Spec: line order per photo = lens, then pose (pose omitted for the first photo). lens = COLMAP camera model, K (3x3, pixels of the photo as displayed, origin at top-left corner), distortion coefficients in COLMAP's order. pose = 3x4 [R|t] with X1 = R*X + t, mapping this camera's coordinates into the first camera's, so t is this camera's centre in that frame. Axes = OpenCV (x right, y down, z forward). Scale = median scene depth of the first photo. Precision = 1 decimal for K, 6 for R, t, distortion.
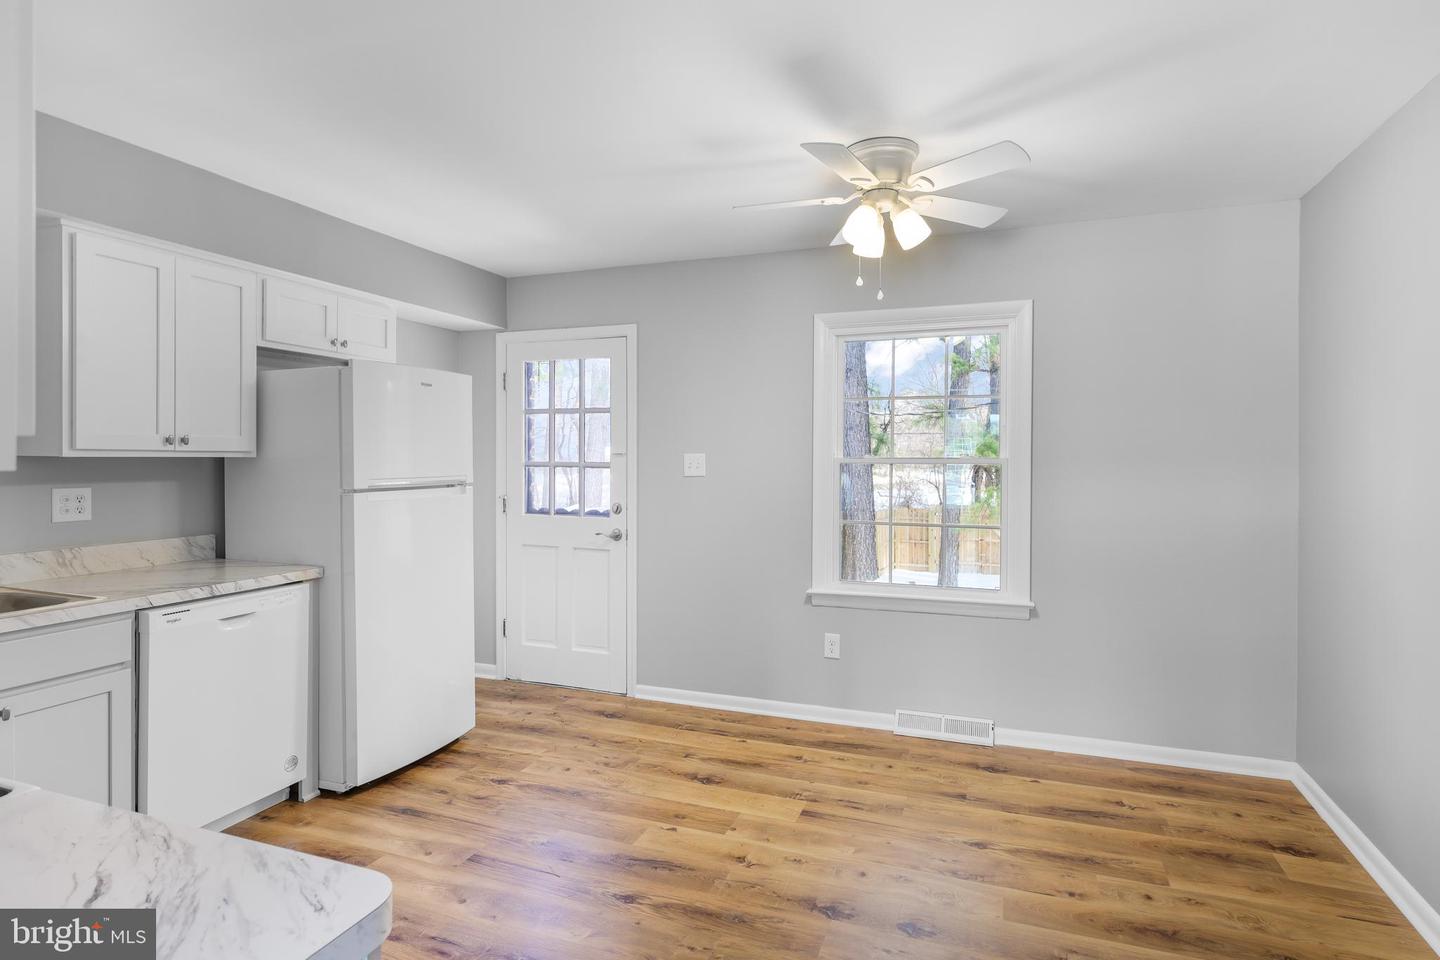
lens RADIAL K [[757.4, 0, 715.9], [0, 757.4, 461.6], [0, 0, 1]] dist [0.000091, 0.000733]
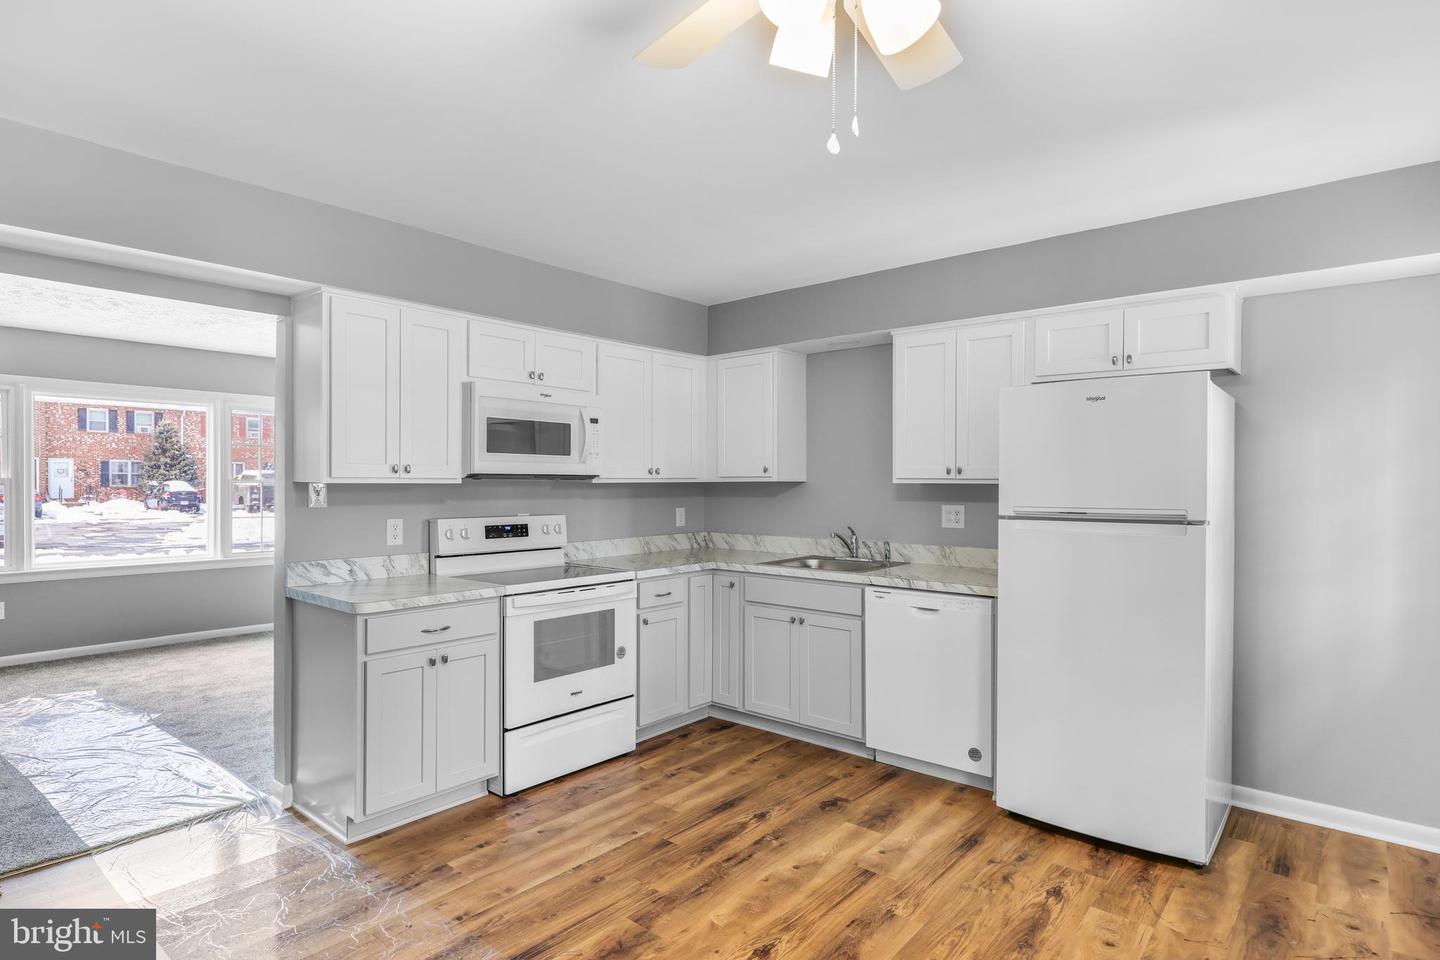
lens RADIAL K [[763.7, 0, 718.5], [0, 763.7, 484.5], [0, 0, 1]] dist [0.000700, 0.000093]
pose [[-0.332544, 0.002493, -0.943084, 0.565186], [-0.006928, 0.999963, 0.005087, -0.007132], [0.943062, 0.008225, -0.332515, 0.892679]]
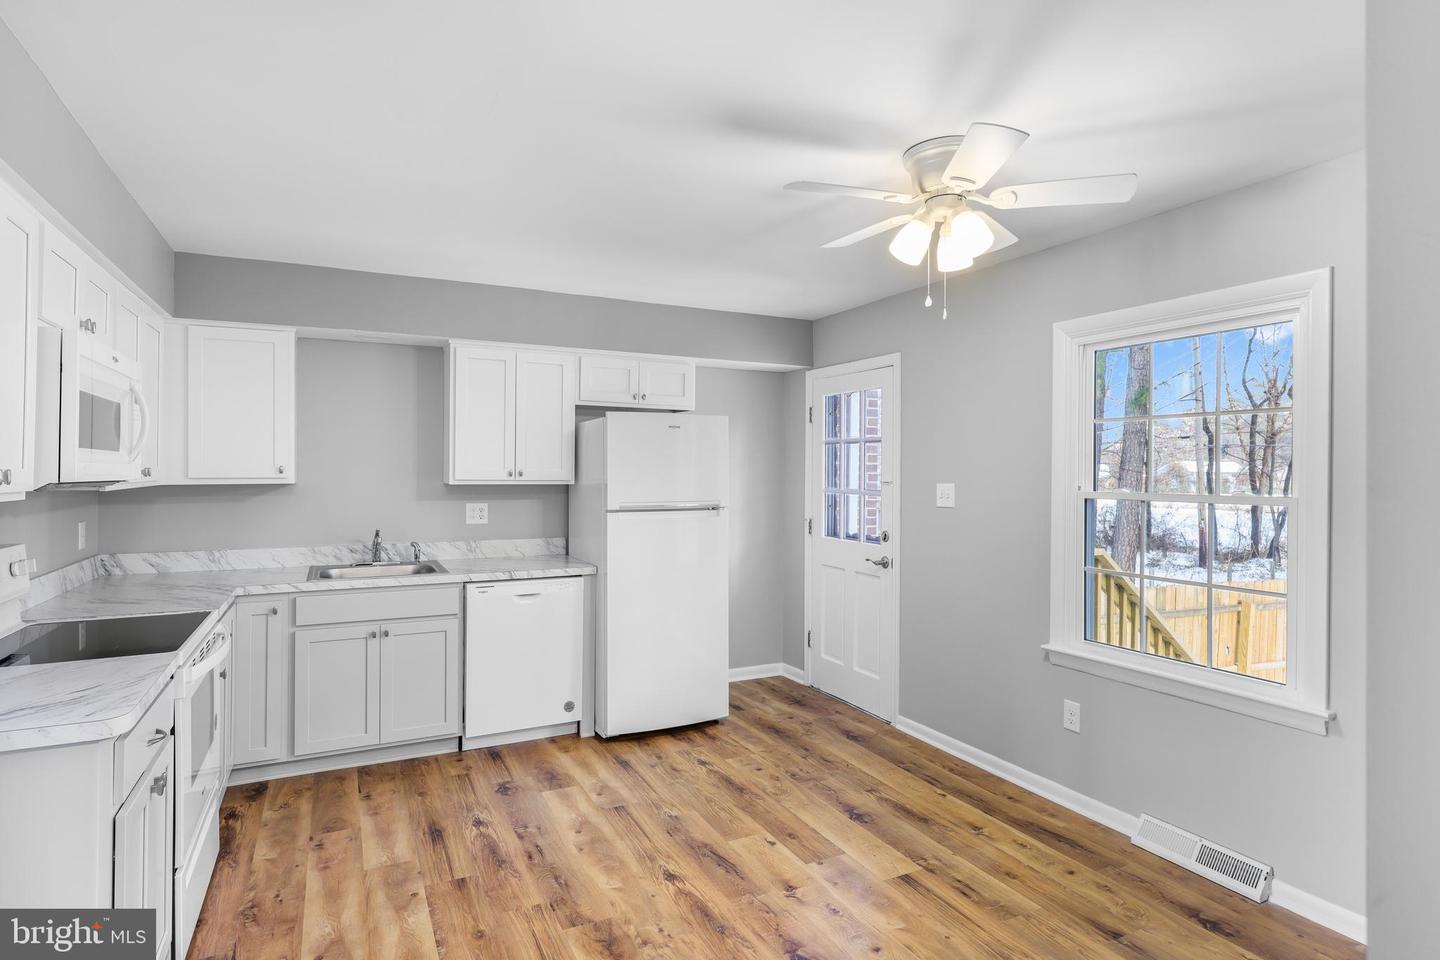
lens RADIAL K [[757.4, 0, 715.9], [0, 757.4, 461.6], [0, 0, 1]] dist [0.000091, 0.000733]
pose [[0.739514, -0.005861, -0.673116, 0.504839], [-0.007104, 0.999838, -0.016511, -0.025075], [0.673104, 0.016993, 0.739353, 0.130549]]
